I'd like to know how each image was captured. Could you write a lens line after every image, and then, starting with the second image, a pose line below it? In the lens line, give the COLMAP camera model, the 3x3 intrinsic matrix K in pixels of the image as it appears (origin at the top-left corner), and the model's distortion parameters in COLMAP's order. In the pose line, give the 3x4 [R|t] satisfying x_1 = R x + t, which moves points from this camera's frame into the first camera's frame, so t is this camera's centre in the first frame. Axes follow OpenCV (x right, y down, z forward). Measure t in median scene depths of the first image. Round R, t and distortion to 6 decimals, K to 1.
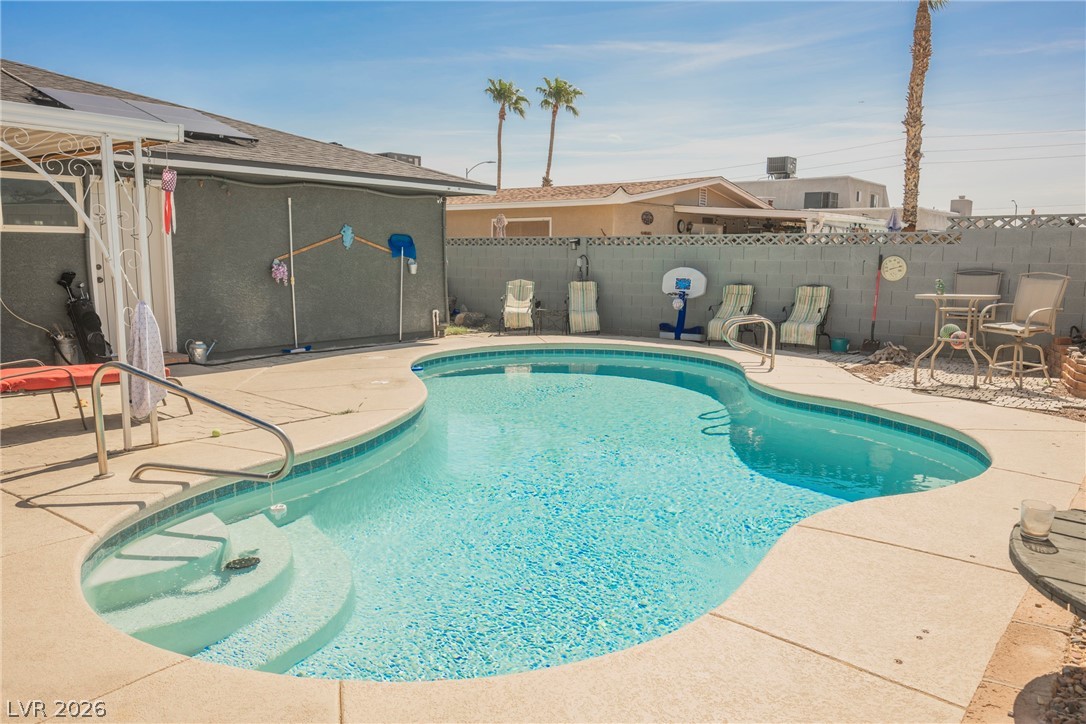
lens RADIAL K [[780.7, 0, 549.9], [0, 780.7, 362.9], [0, 0, 1]] dist [-0.009075, 0.000473]
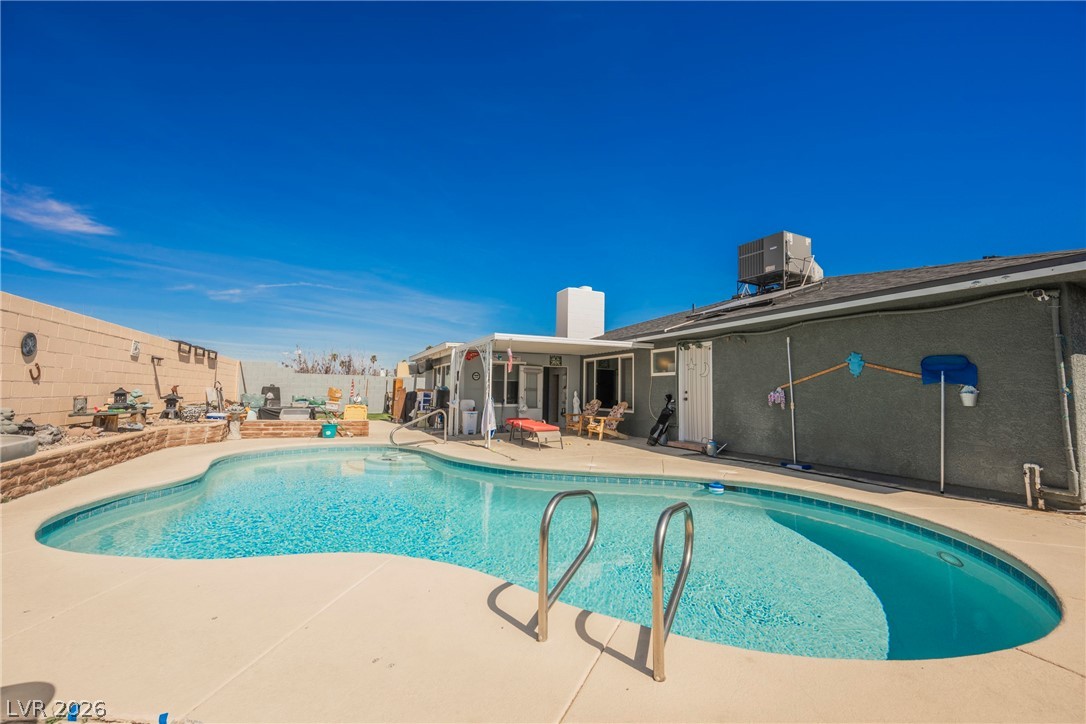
lens RADIAL K [[424.8, 0, 543.7], [0, 424.8, 362.5], [0, 0, 1]] dist [0.000589, -0.000310]
pose [[-0.417352, -0.083537, -0.904897, 0.407017], [-0.147837, 0.988742, -0.023093, -0.097446], [0.896639, 0.124140, -0.425004, 0.910509]]
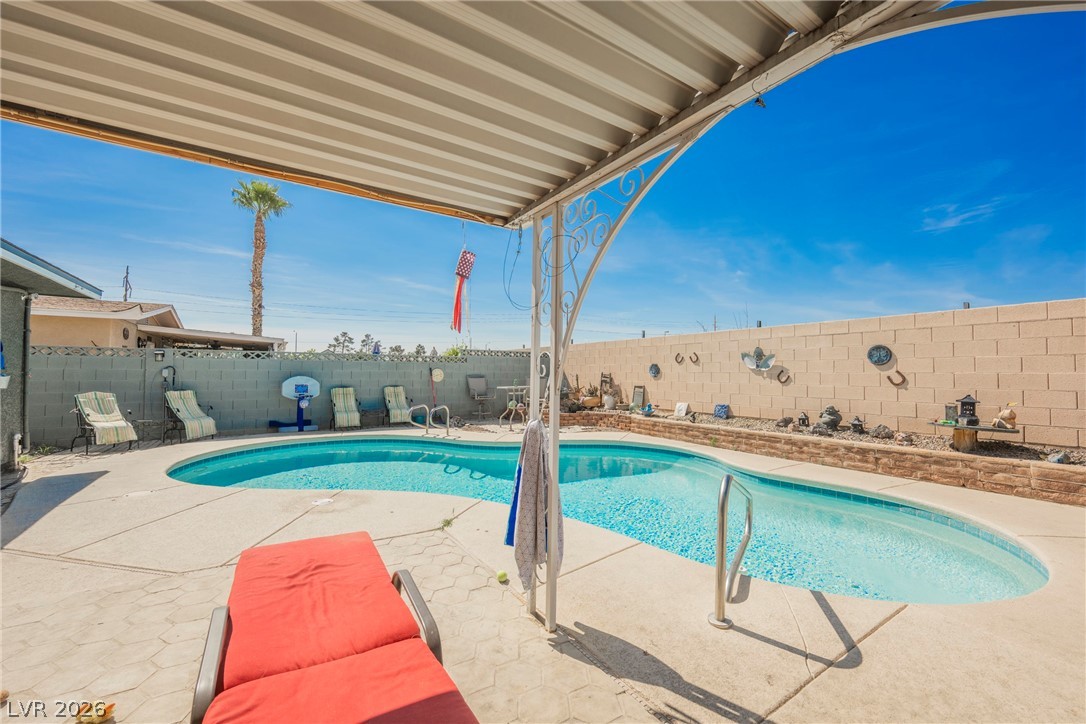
lens RADIAL K [[440.6, 0, 545.0], [0, 440.6, 361.1], [0, 0, 1]] dist [-0.001999, -0.000197]
pose [[0.315293, 0.022260, 0.948733, -0.465064], [0.126106, 0.989876, -0.065135, -0.053077], [-0.940578, 0.140177, 0.309294, 0.423486]]
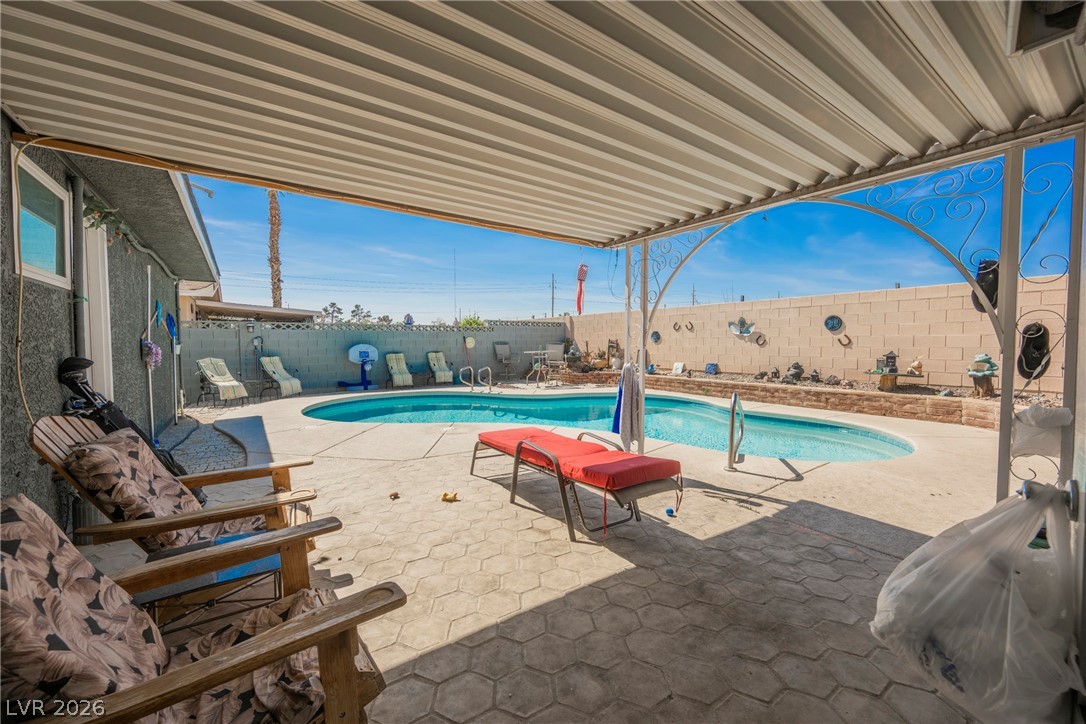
lens RADIAL K [[427.6, 0, 545.8], [0, 427.6, 359.6], [0, 0, 1]] dist [-0.000595, -0.000446]
pose [[0.277982, -0.047430, 0.959415, -0.634226], [0.136605, 0.990581, 0.009390, -0.055421], [-0.950823, 0.128450, 0.281843, 0.462039]]
